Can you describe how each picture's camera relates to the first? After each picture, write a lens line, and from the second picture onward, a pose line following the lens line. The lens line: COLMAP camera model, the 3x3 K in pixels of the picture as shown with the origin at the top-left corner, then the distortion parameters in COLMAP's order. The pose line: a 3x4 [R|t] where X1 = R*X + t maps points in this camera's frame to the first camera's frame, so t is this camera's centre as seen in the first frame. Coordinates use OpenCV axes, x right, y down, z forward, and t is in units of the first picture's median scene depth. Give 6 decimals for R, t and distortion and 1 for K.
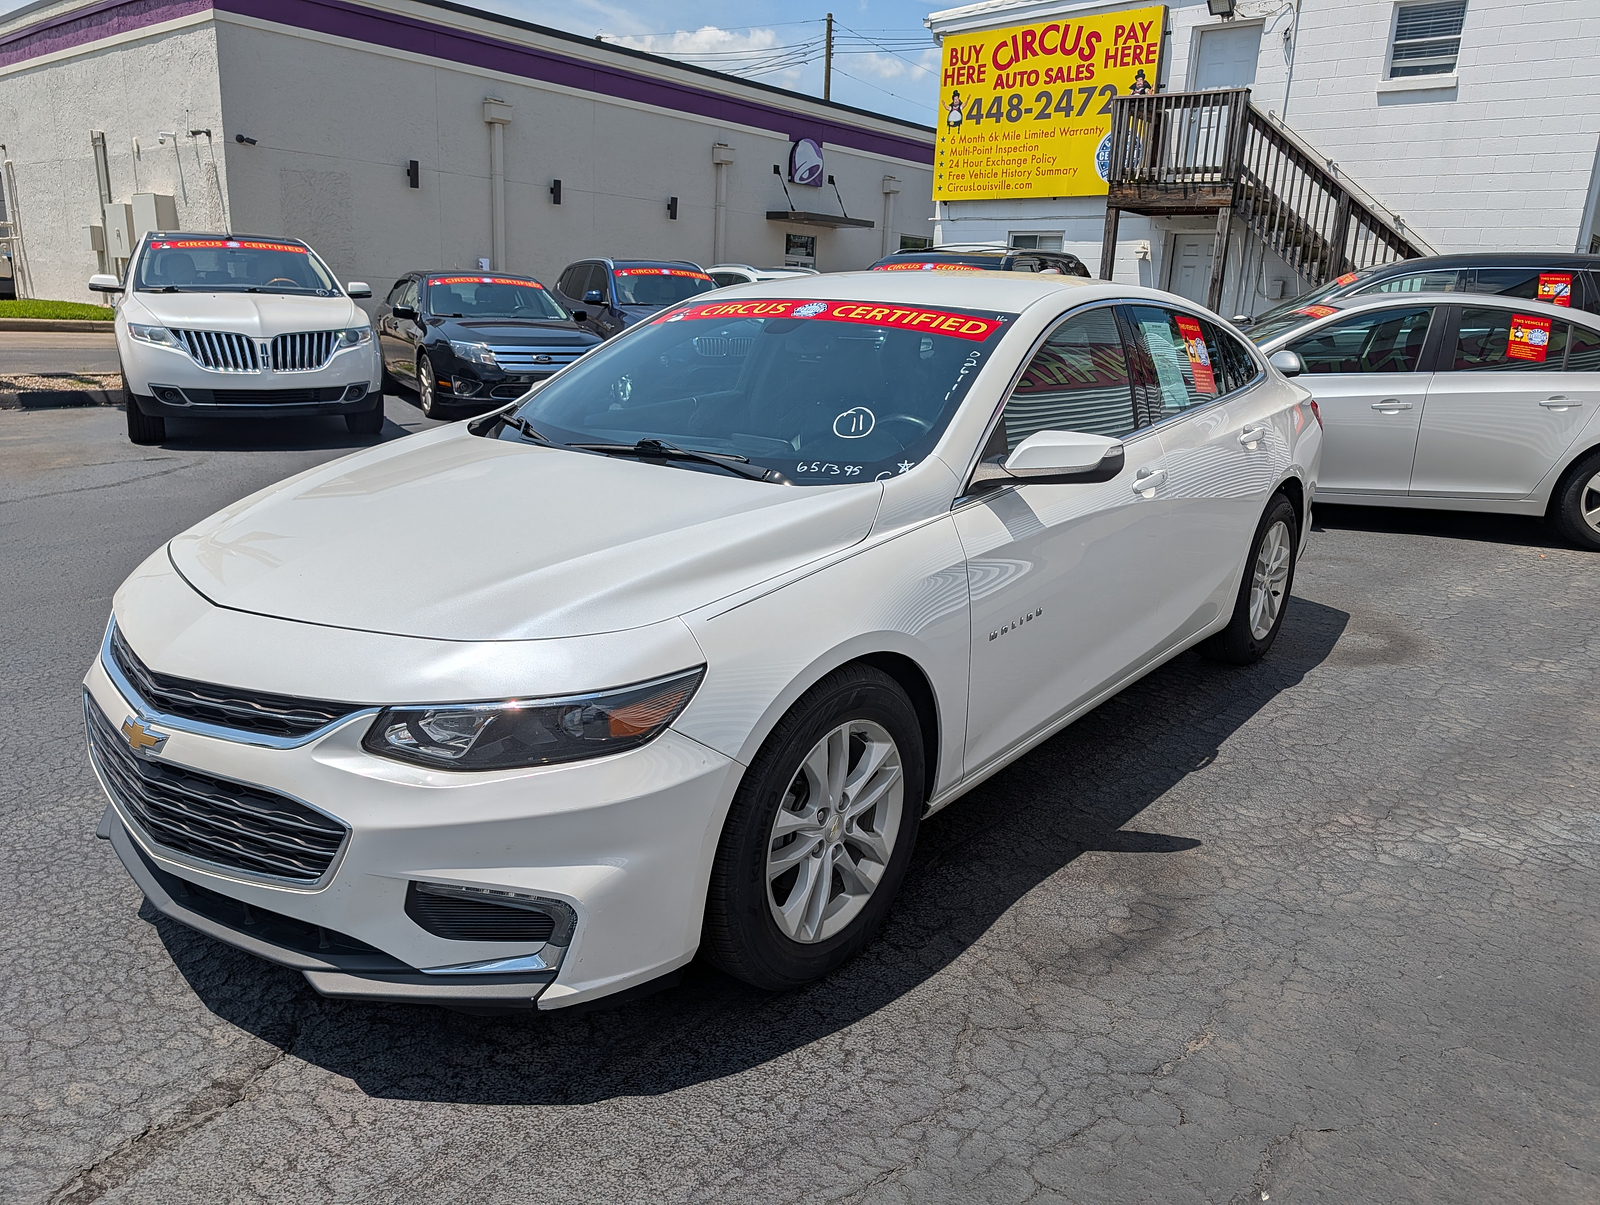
lens RADIAL K [[1151.3, 0, 804.9], [0, 1151.3, 608.5], [0, 0, 1]] dist [0.021287, -0.022660]
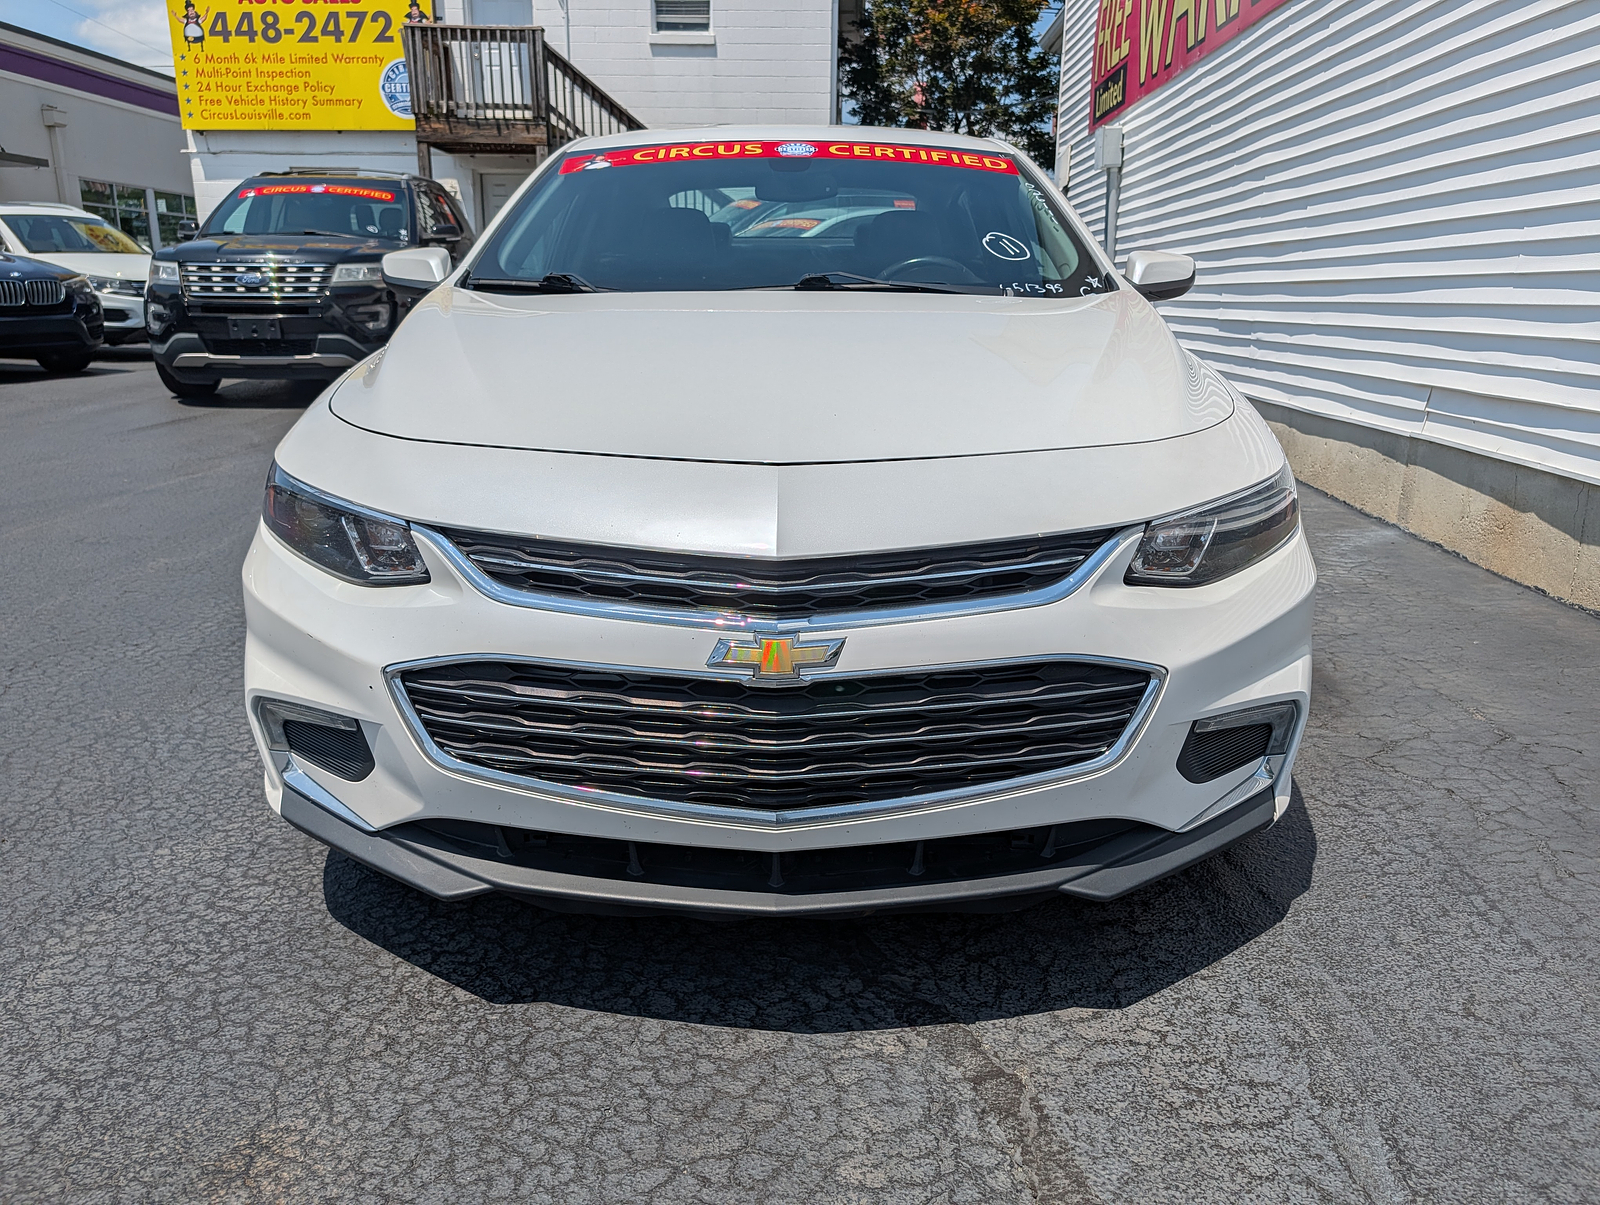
lens RADIAL K [[1151.3, 0, 795.9], [0, 1151.3, 614.8], [0, 0, 1]] dist [0.021287, -0.022660]
pose [[0.781110, -0.199806, 0.591561, -0.131010], [0.180943, 0.979199, 0.091813, 0.003435], [-0.597601, 0.035323, 0.801015, 0.061386]]
